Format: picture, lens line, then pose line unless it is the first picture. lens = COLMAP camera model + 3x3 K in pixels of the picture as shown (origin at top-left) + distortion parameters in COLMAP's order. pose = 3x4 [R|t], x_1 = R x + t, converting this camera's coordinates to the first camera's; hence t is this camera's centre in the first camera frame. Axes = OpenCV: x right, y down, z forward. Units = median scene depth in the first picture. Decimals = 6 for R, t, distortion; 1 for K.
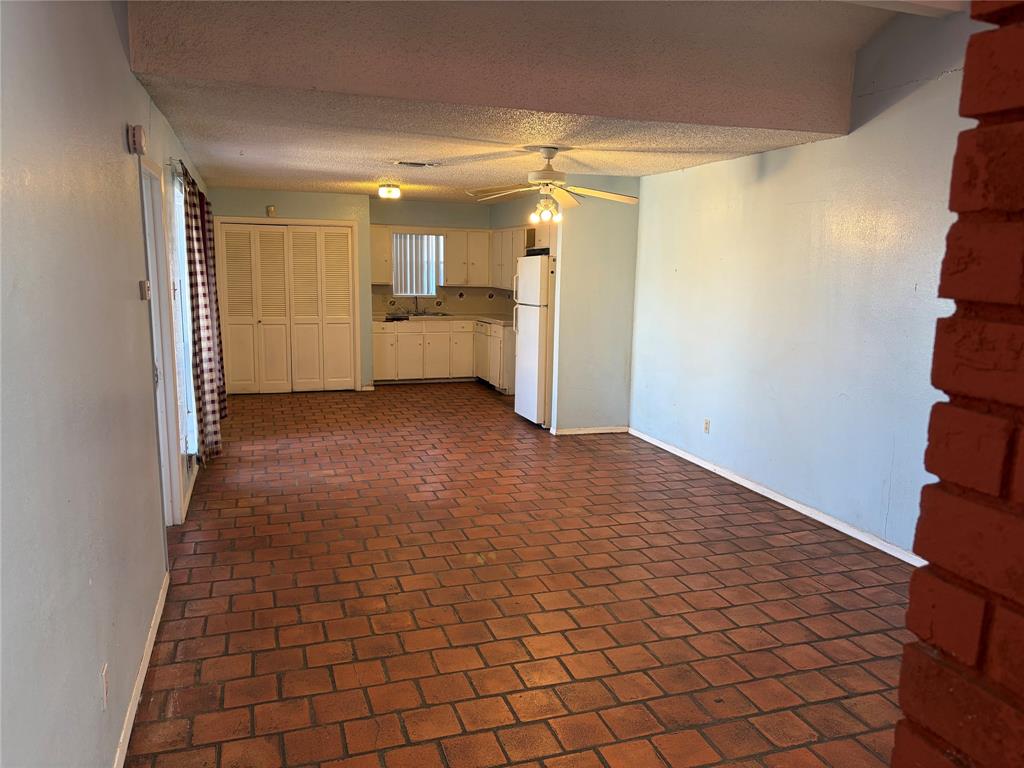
lens RADIAL K [[774.0, 0, 512.0], [0, 774.0, 384.0], [0, 0, 1]] dist [0.069437, -0.076073]
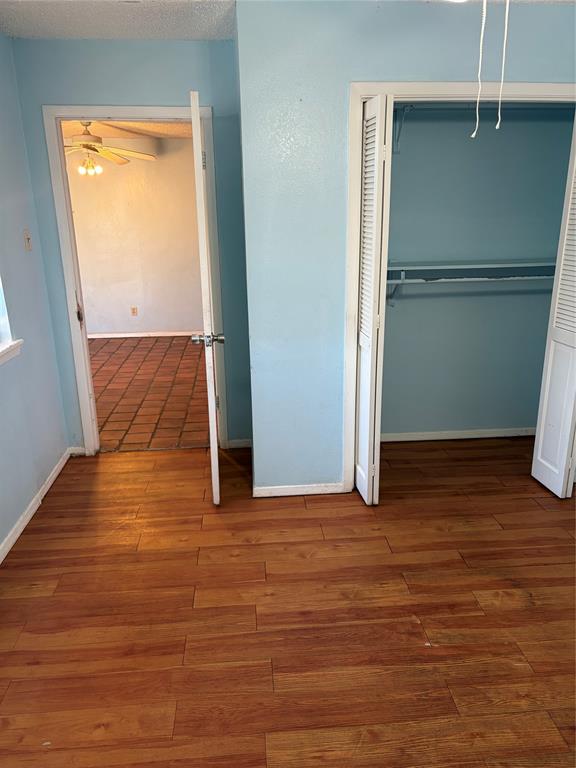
lens RADIAL K [[580.5, 0, 288.1], [0, 580.5, 386.3], [0, 0, 1]] dist [0.069437, -0.076073]
pose [[0.241106, -0.294763, 0.924653, -0.659398], [0.169532, 0.950903, 0.258925, -0.044683], [-0.955577, 0.094330, 0.279240, 0.292520]]
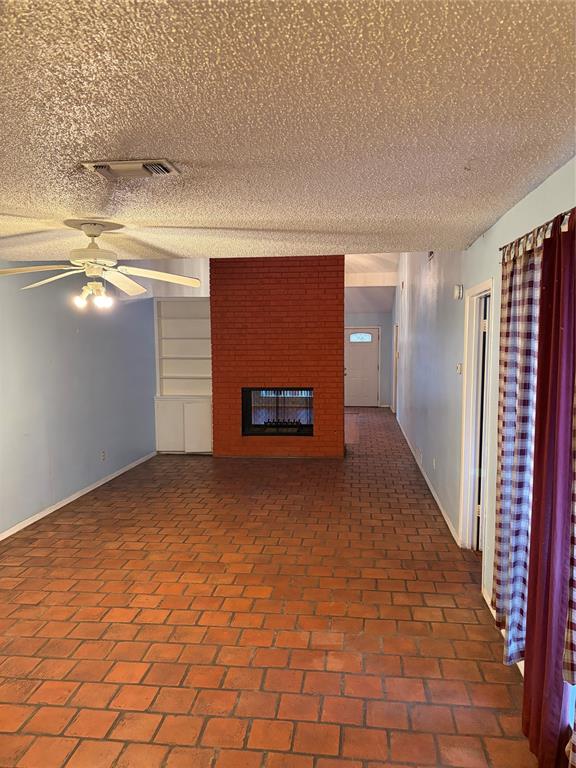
lens RADIAL K [[580.5, 0, 288.1], [0, 580.5, 386.3], [0, 0, 1]] dist [0.069437, -0.076073]
pose [[-0.905409, -0.047889, 0.421831, -0.302154], [0.053218, 0.972977, 0.224685, -0.182260], [-0.421192, 0.225881, -0.878394, 1.056781]]
